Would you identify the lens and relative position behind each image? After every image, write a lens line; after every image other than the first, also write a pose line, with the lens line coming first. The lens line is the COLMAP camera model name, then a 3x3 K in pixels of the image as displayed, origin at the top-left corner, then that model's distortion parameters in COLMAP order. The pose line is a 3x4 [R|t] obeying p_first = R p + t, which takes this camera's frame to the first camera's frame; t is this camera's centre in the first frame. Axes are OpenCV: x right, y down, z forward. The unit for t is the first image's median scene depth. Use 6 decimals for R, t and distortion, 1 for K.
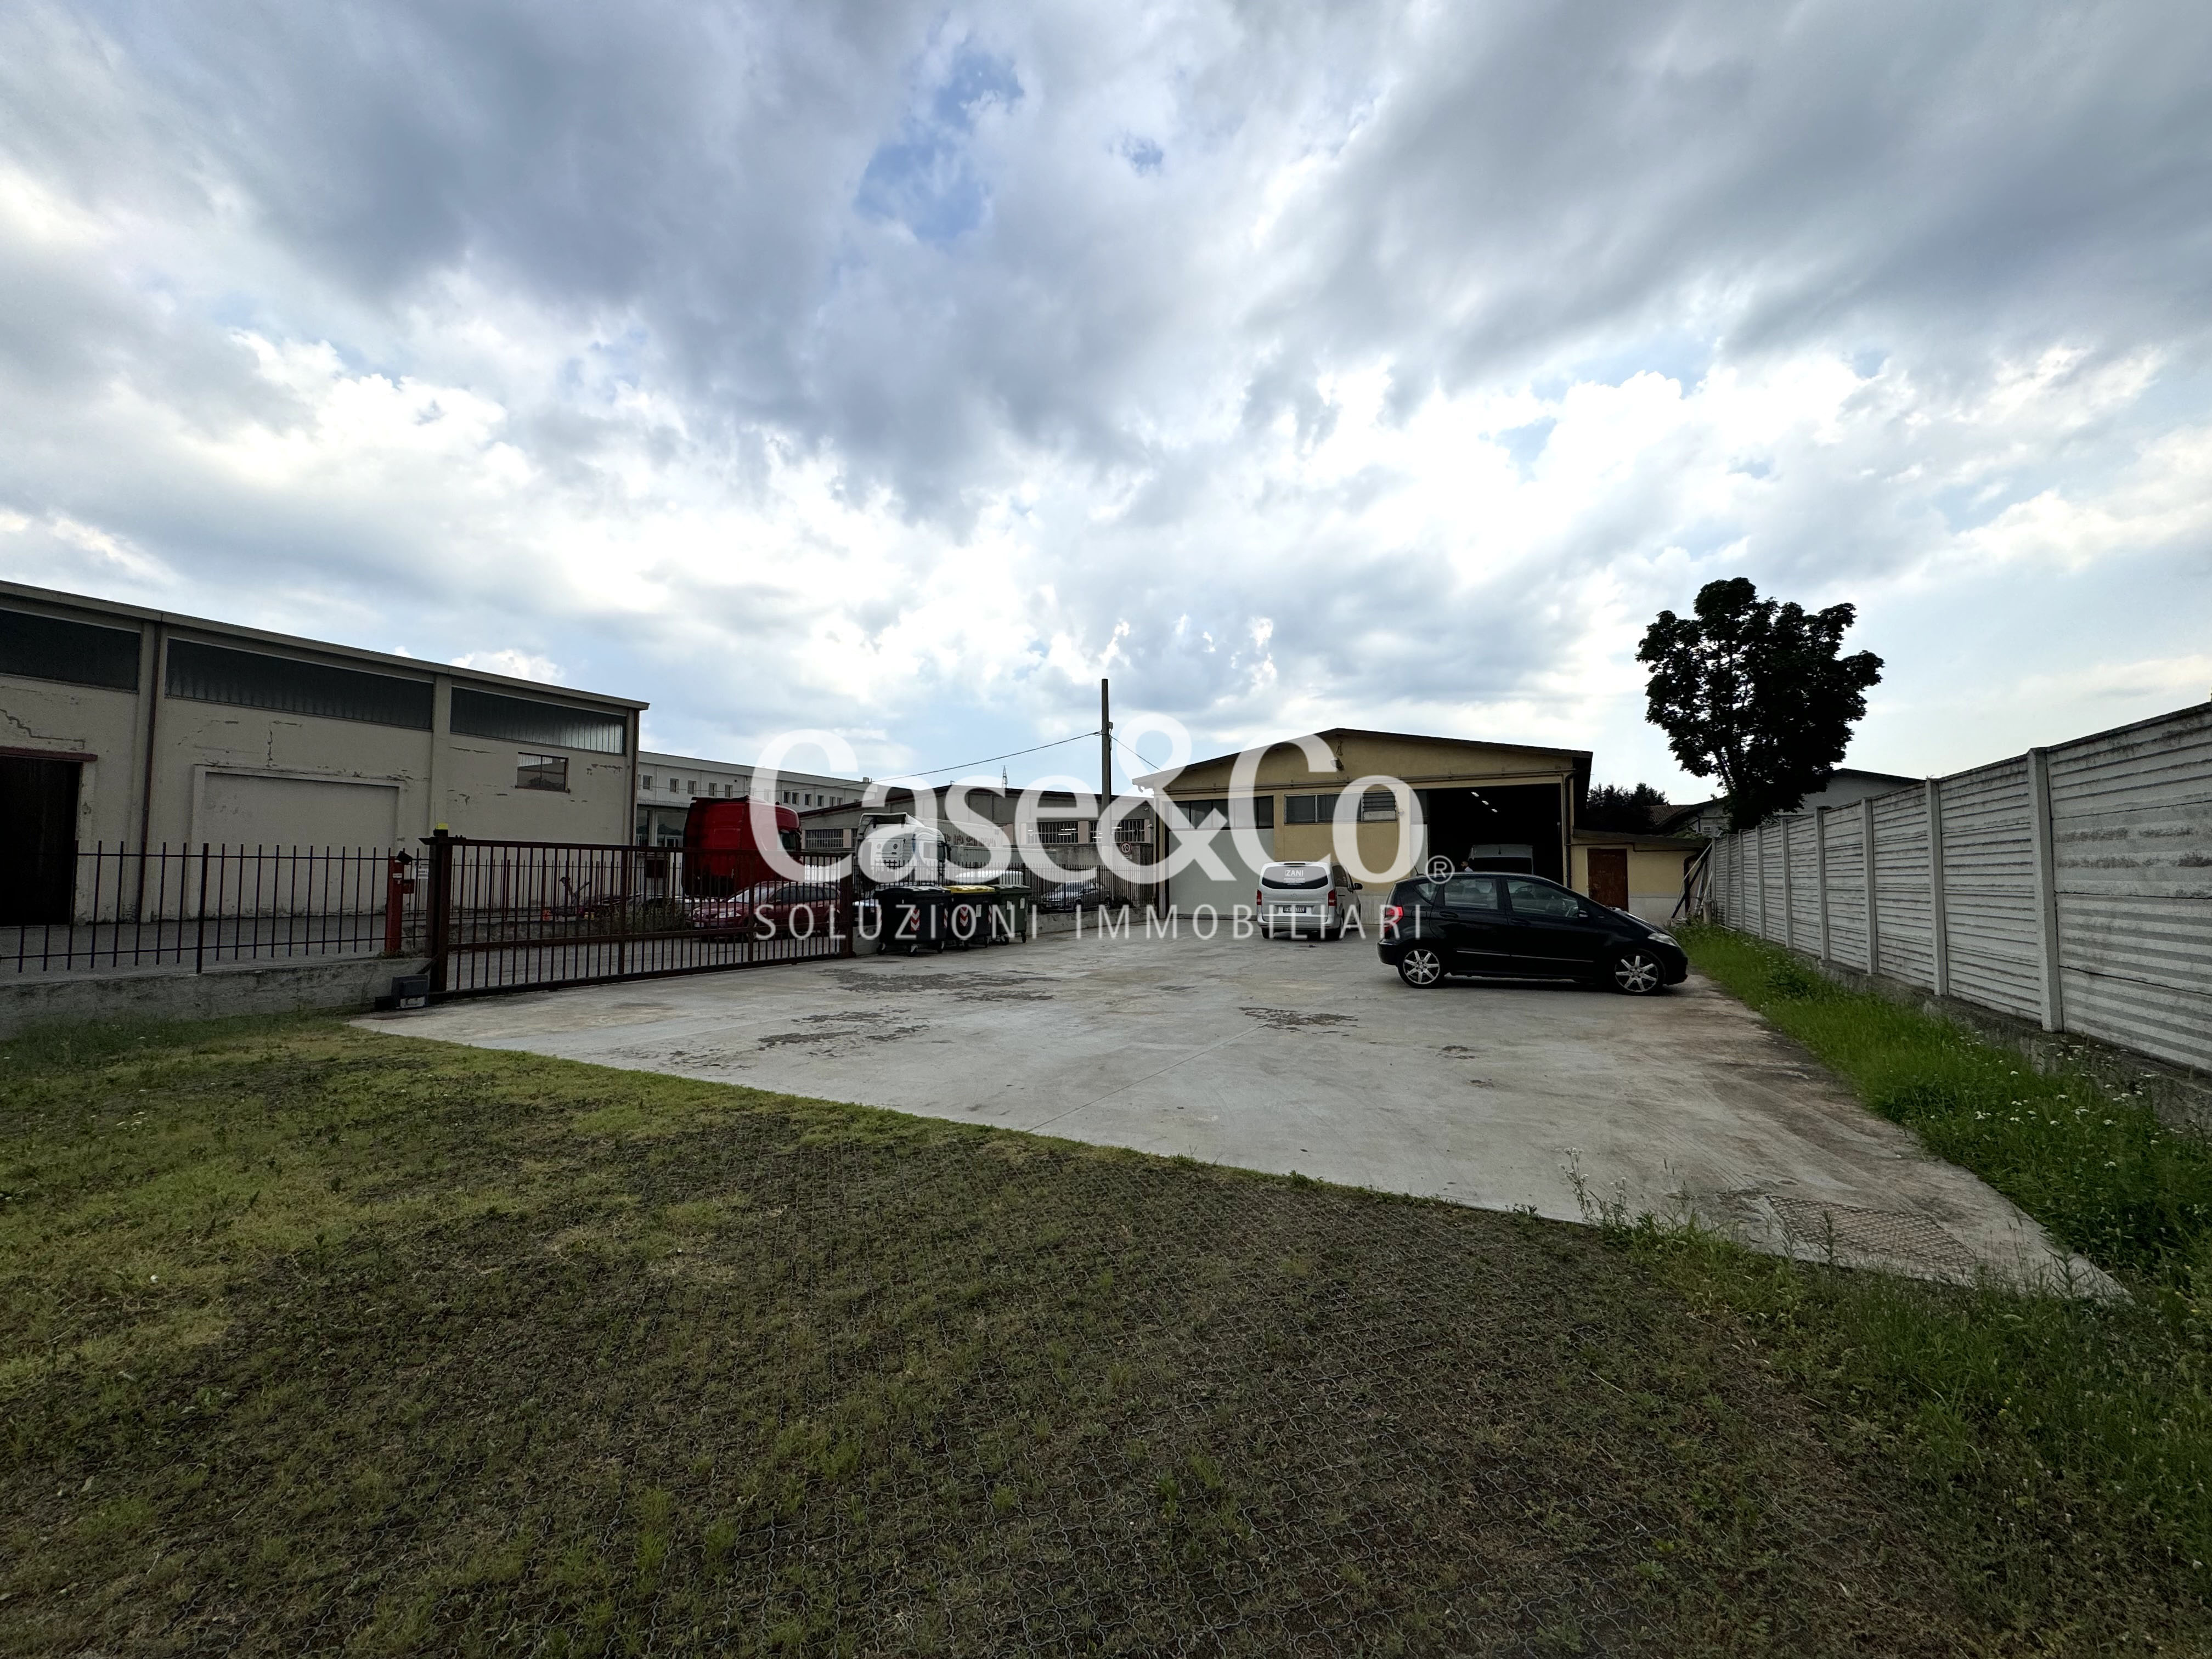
lens RADIAL K [[883.9, 0, 1107.6], [0, 883.9, 823.9], [0, 0, 1]] dist [-0.002464, 0.000732]
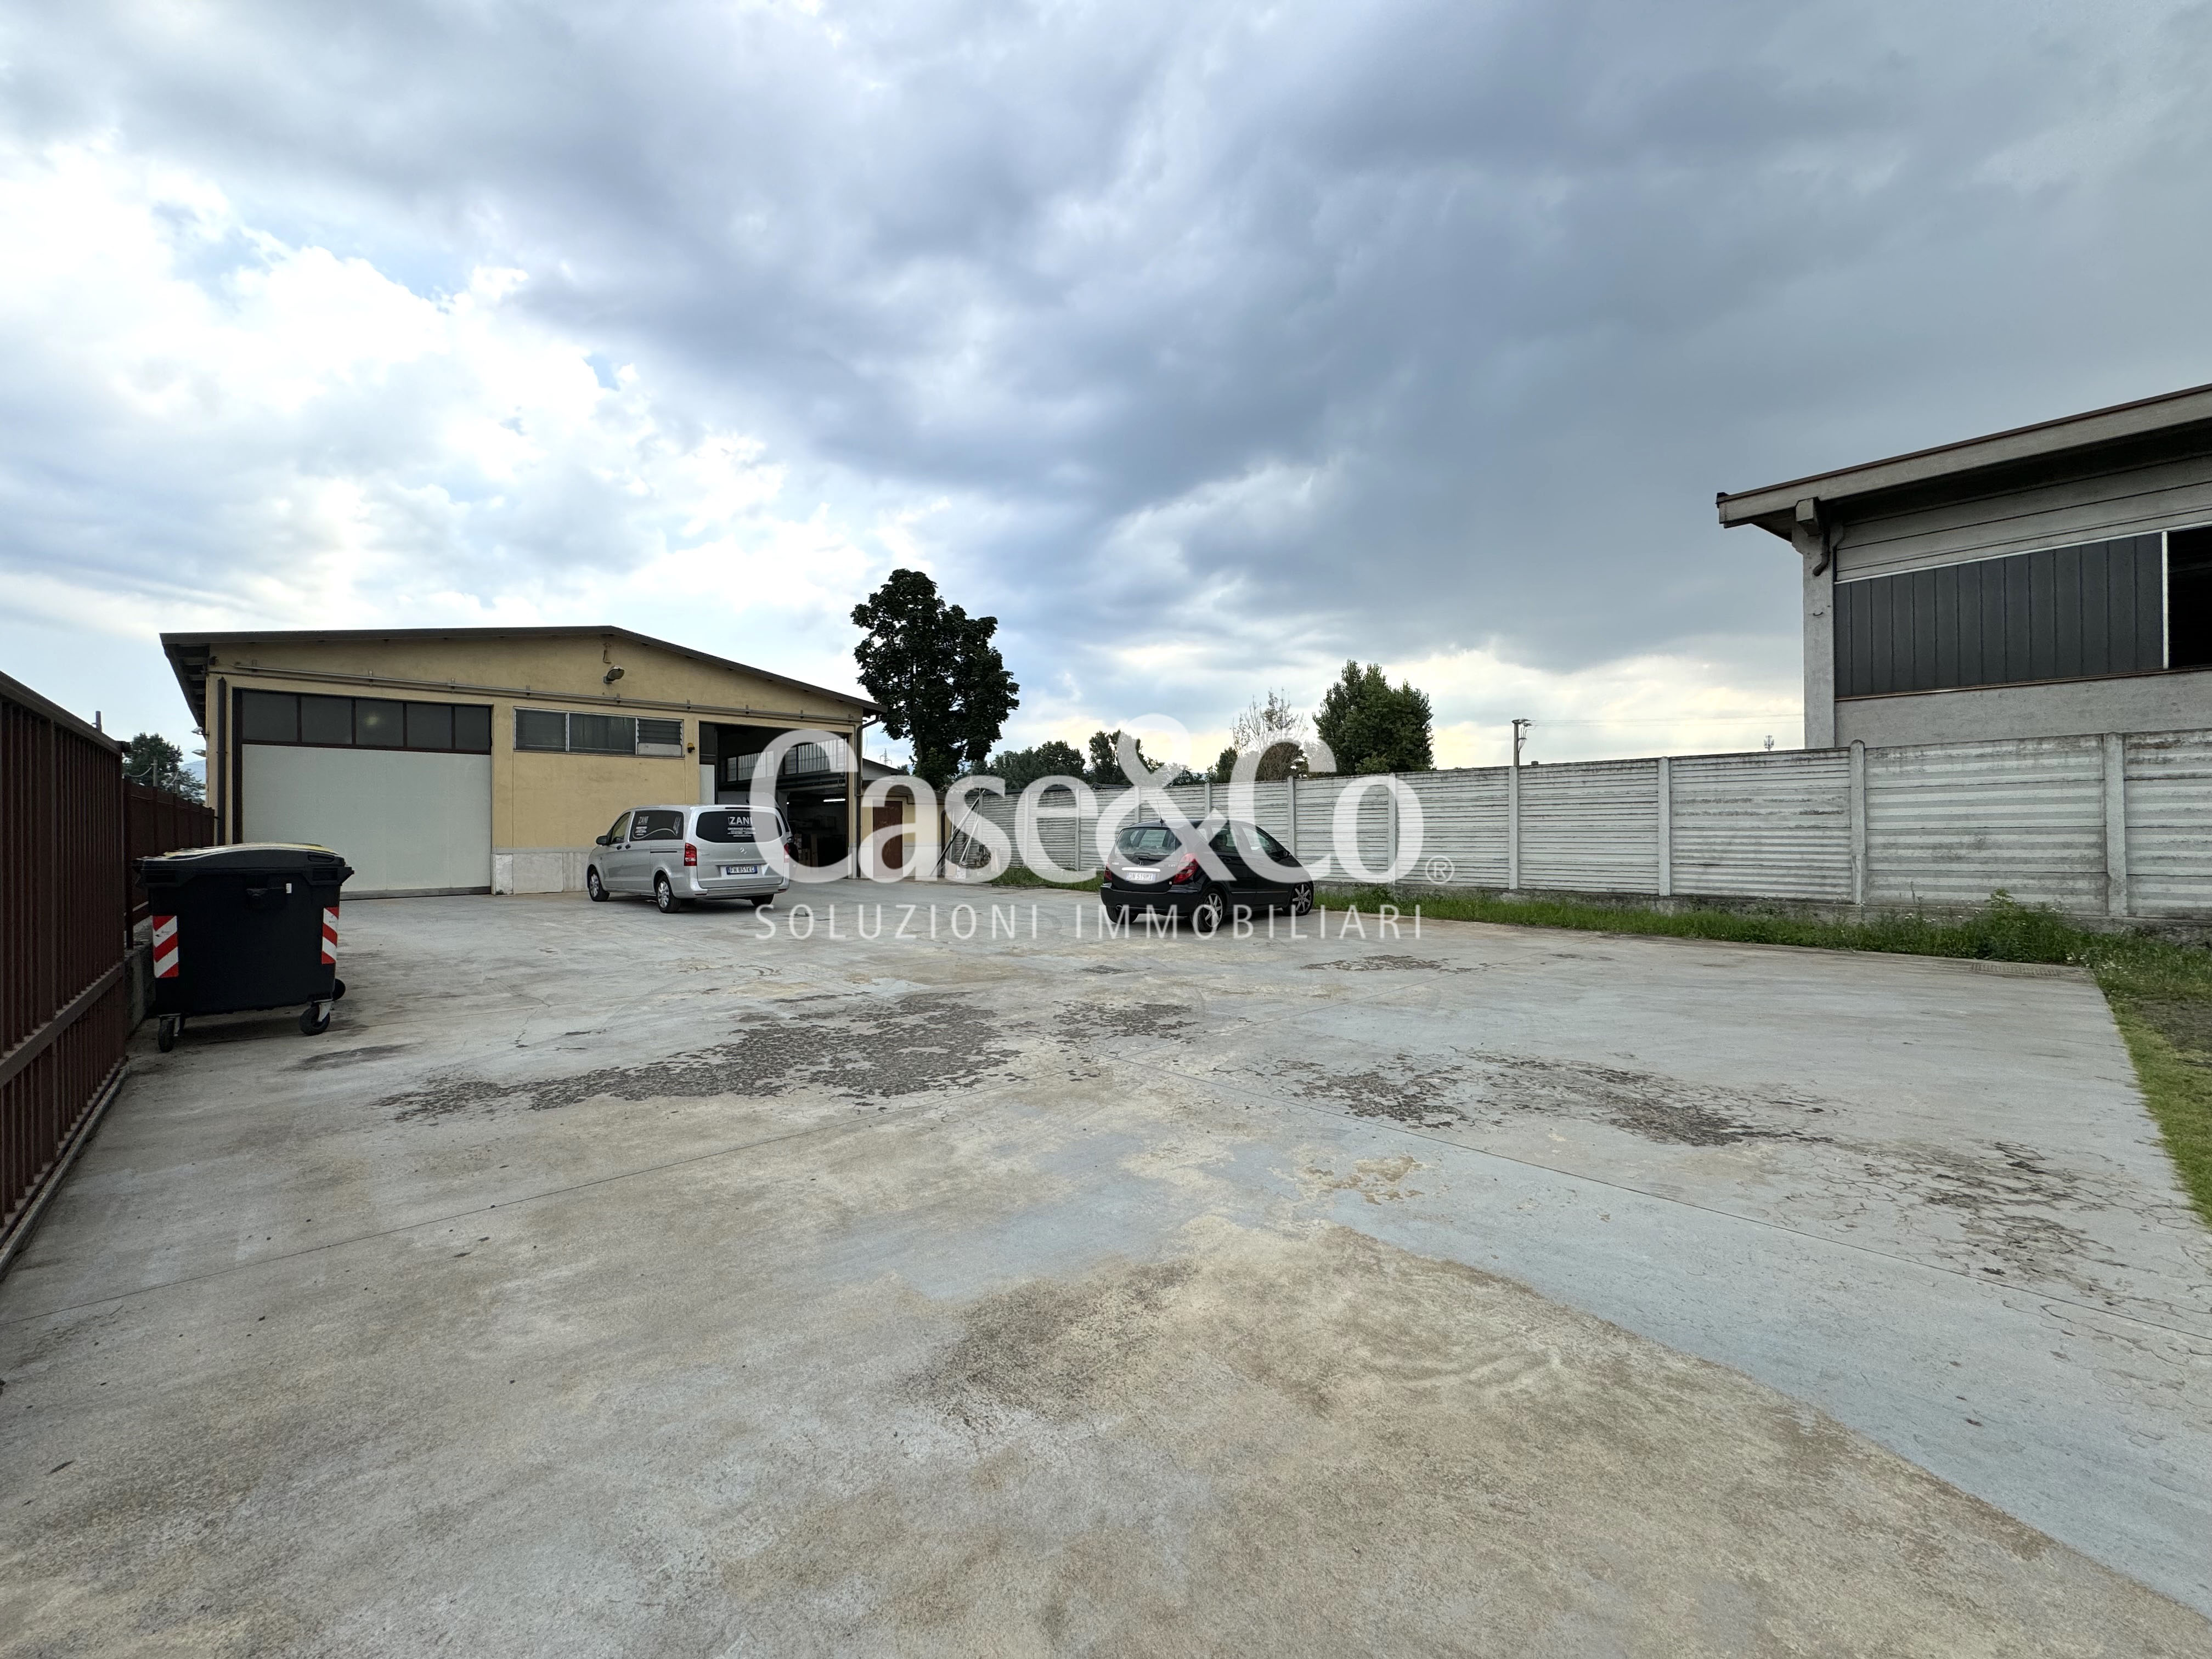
lens RADIAL K [[883.9, 0, 1108.5], [0, 883.9, 816.4], [0, 0, 1]] dist [-0.002464, 0.000732]
pose [[0.328376, 0.014158, 0.944441, -0.888804], [-0.052853, 0.998596, 0.003407, 0.078008], [-0.943067, -0.051036, 0.328663, 1.078975]]
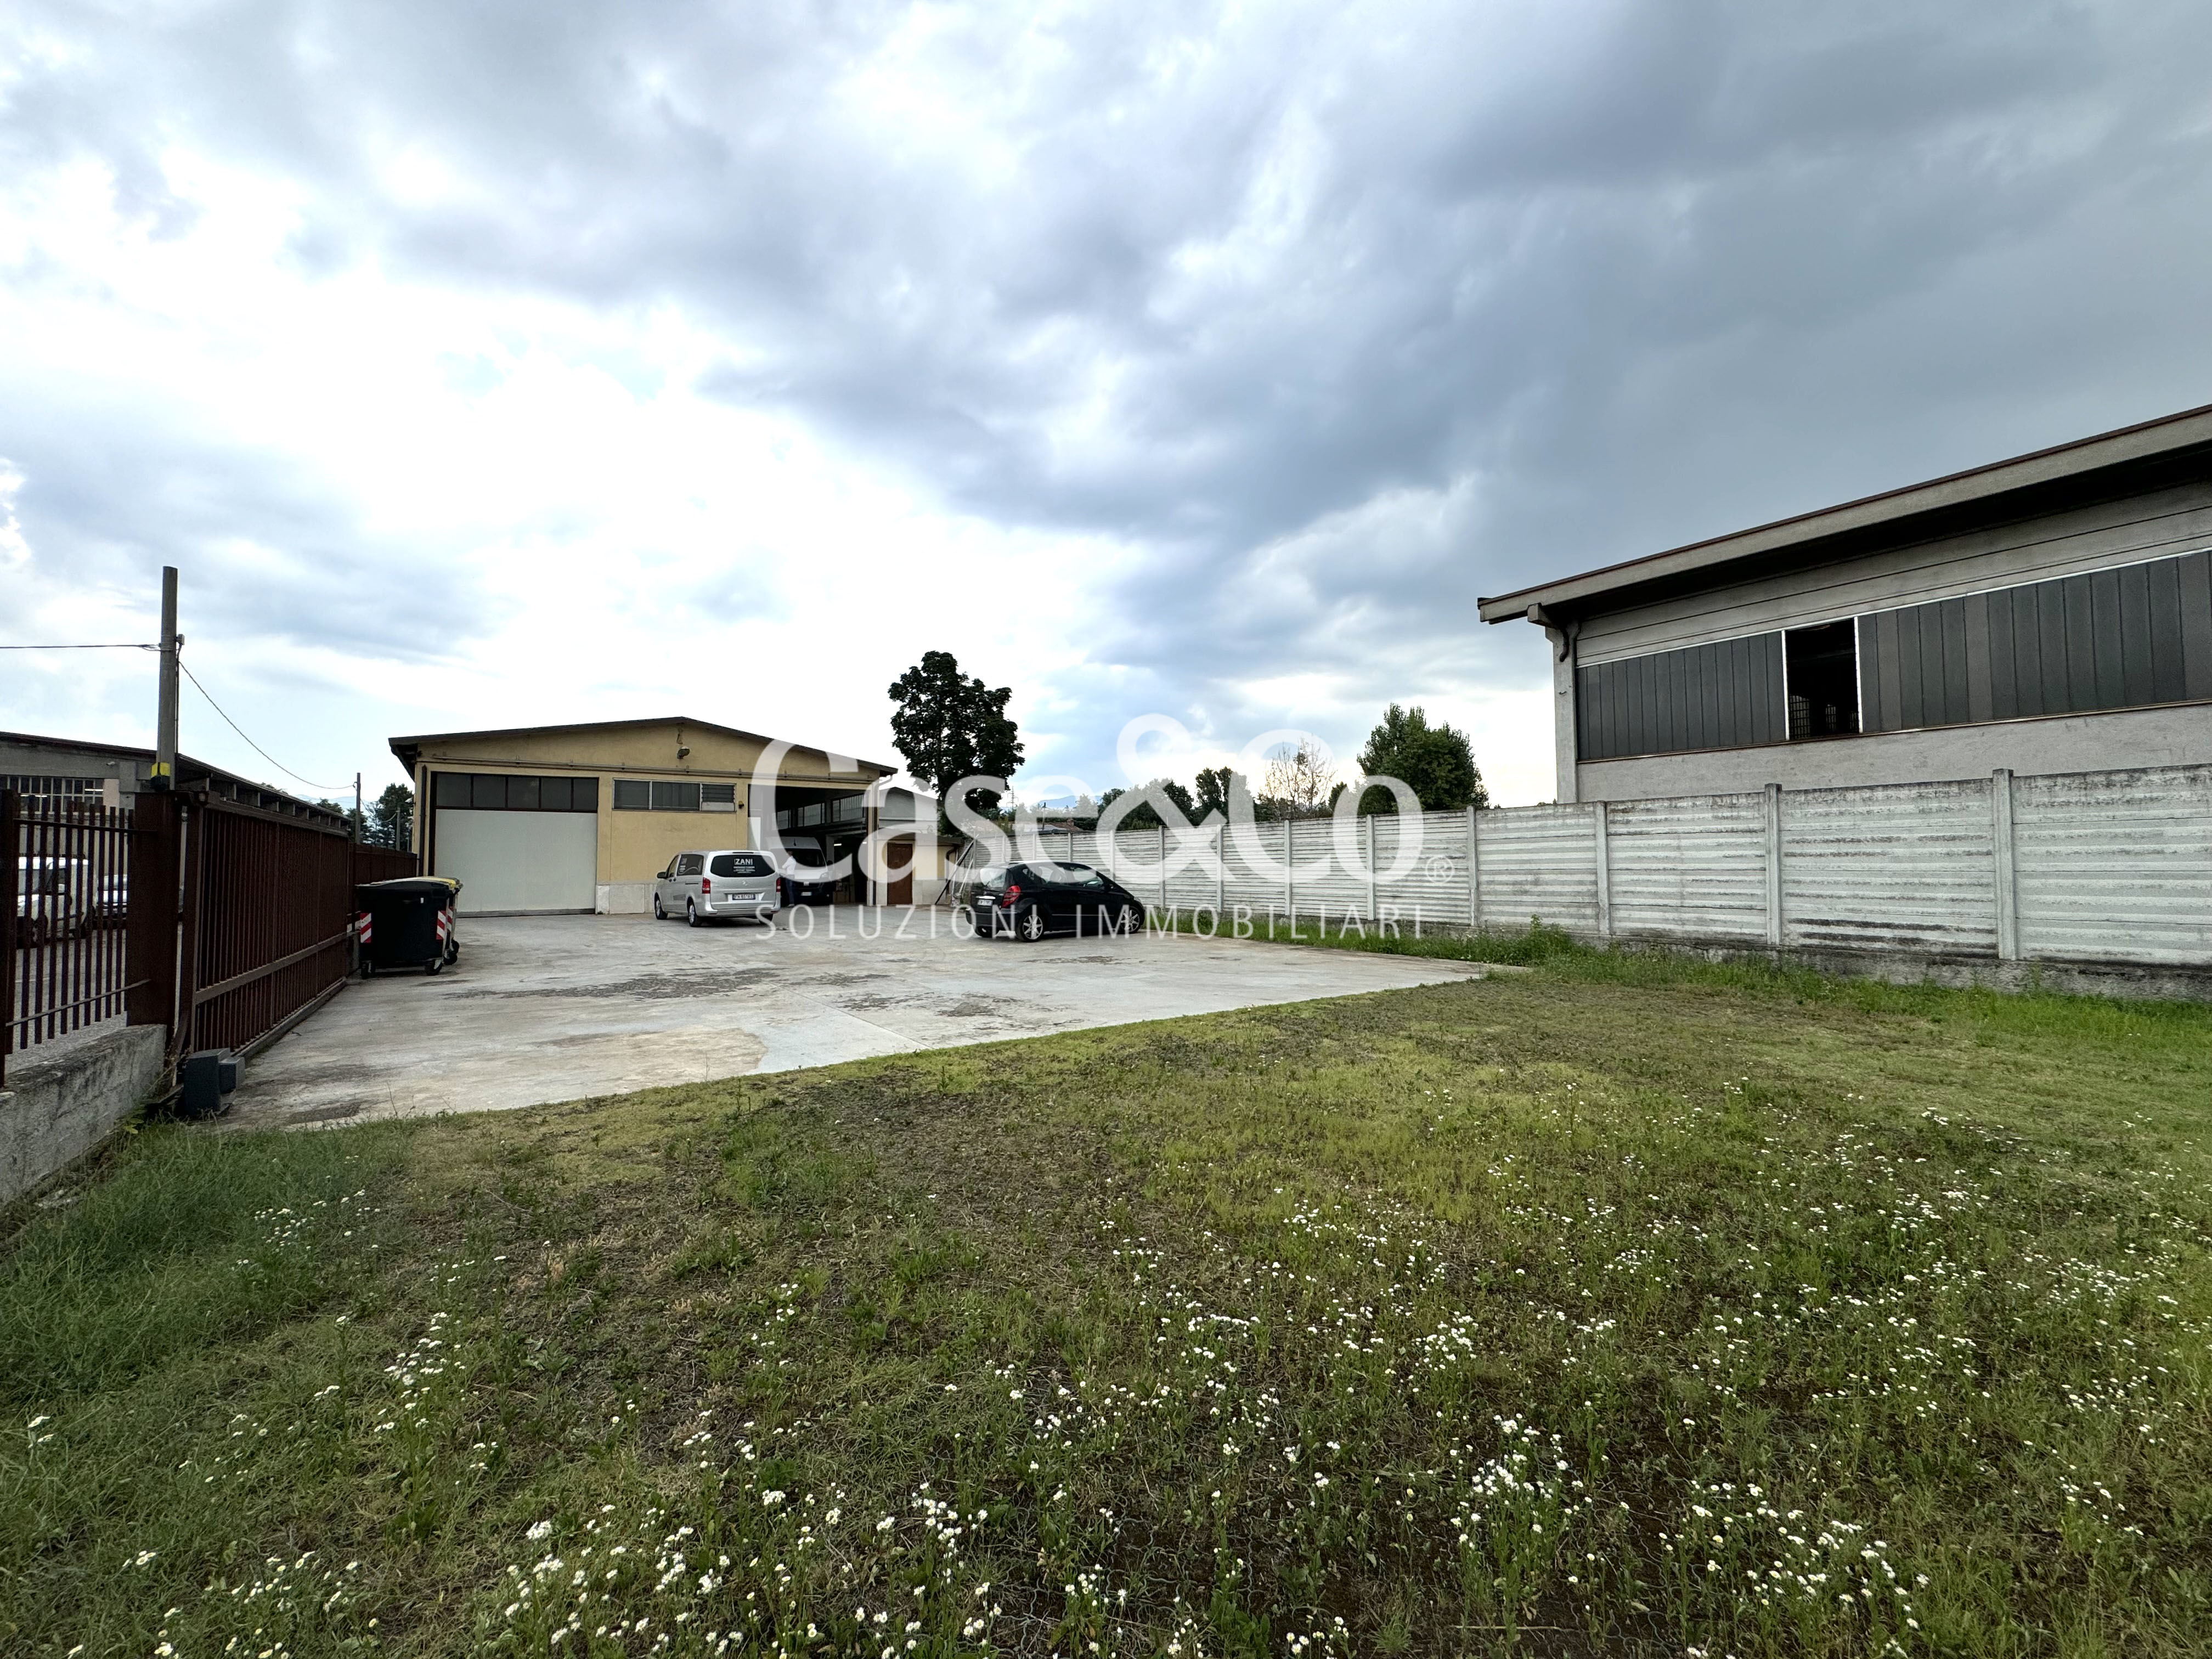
lens RADIAL K [[883.9, 0, 1106.3], [0, 883.9, 833.0], [0, 0, 1]] dist [-0.002464, 0.000732]
pose [[0.467284, 0.031404, 0.883550, -1.172510], [-0.050009, 0.998708, -0.009049, 0.023896], [-0.882692, -0.039957, 0.468250, 0.322185]]
